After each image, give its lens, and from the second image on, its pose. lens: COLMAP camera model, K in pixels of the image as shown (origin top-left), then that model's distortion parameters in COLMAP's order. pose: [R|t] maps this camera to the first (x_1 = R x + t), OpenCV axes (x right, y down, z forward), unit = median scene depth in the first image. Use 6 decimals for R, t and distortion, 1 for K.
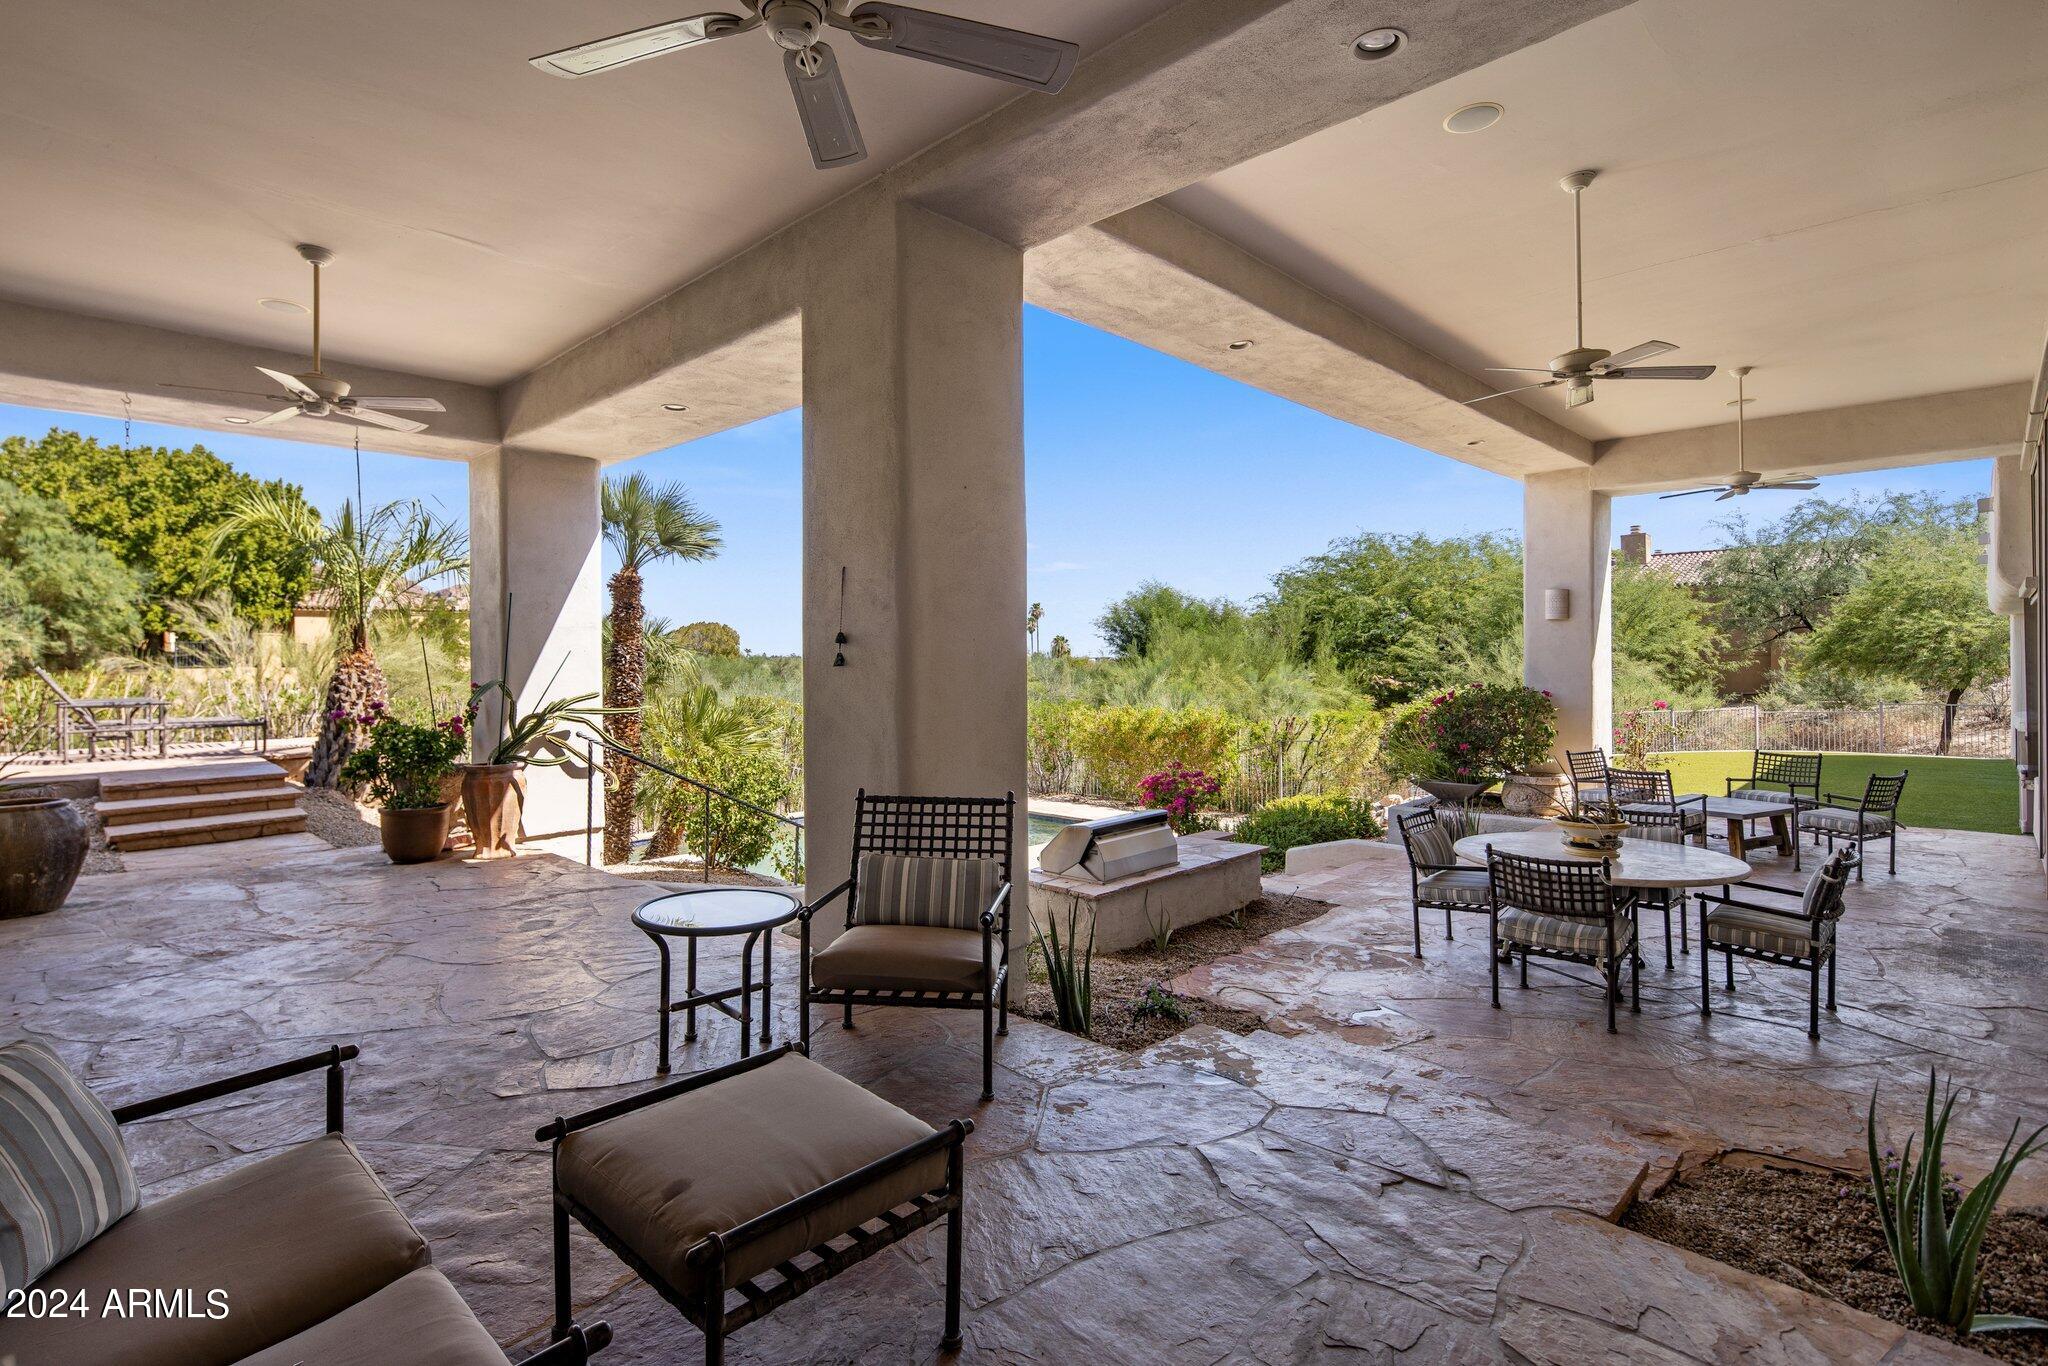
lens RADIAL K [[990.1, 0, 1036.1], [0, 990.1, 670.6], [0, 0, 1]] dist [0.003197, 0.003499]
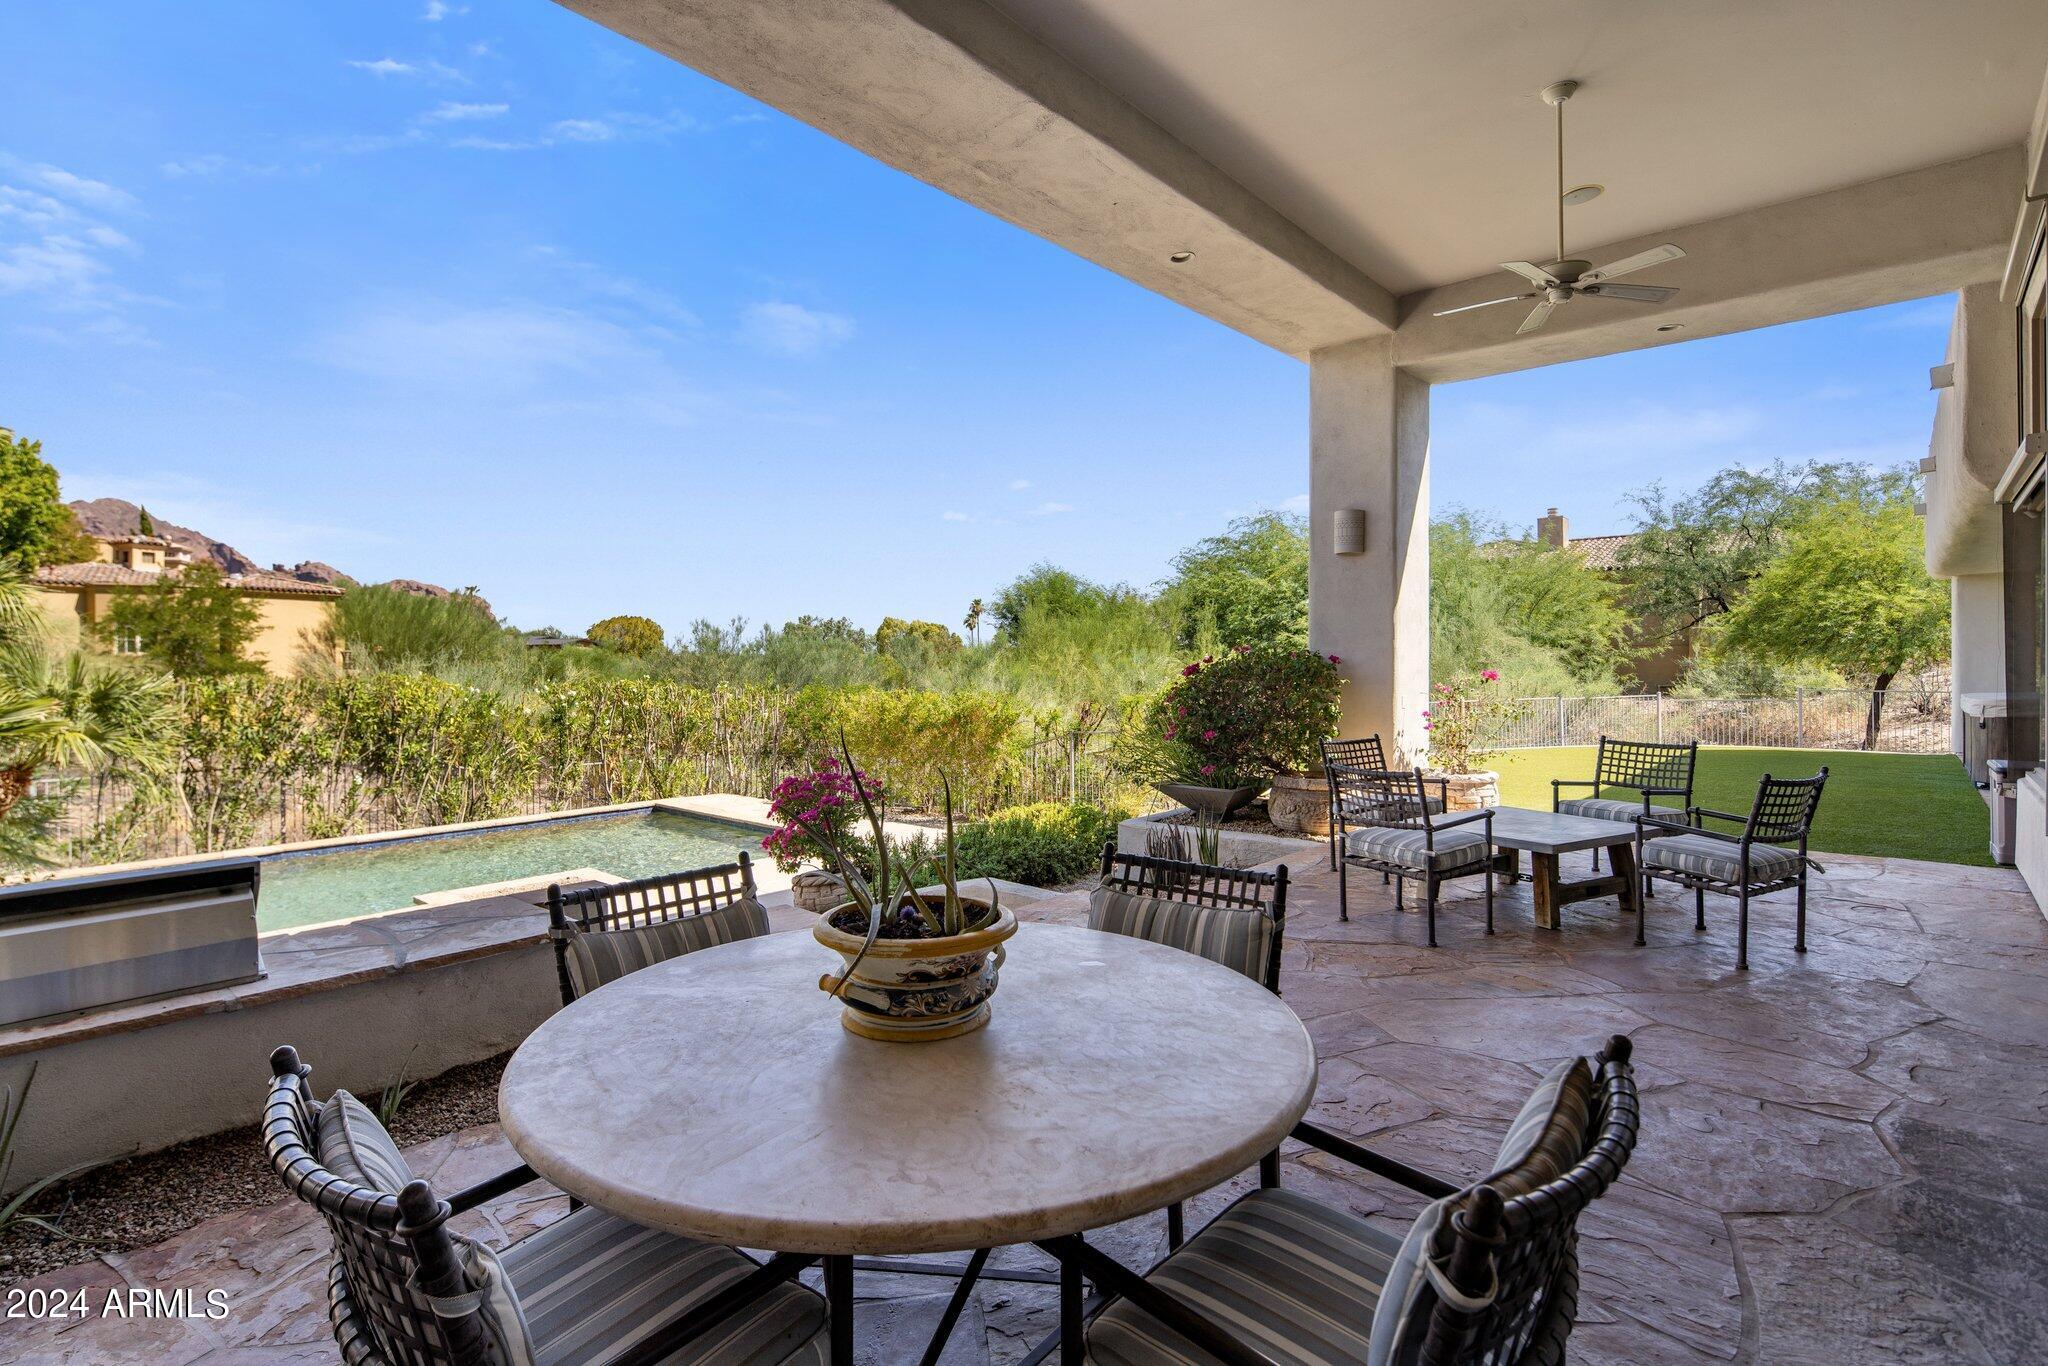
lens RADIAL K [[990.1, 0, 1027.3], [0, 990.1, 678.7], [0, 0, 1]] dist [0.003197, 0.003499]
pose [[0.999235, 0.002601, 0.039016, 0.151485], [-0.002961, 0.999953, 0.009179, 0.017278], [-0.038991, -0.009287, 0.999196, 0.172143]]
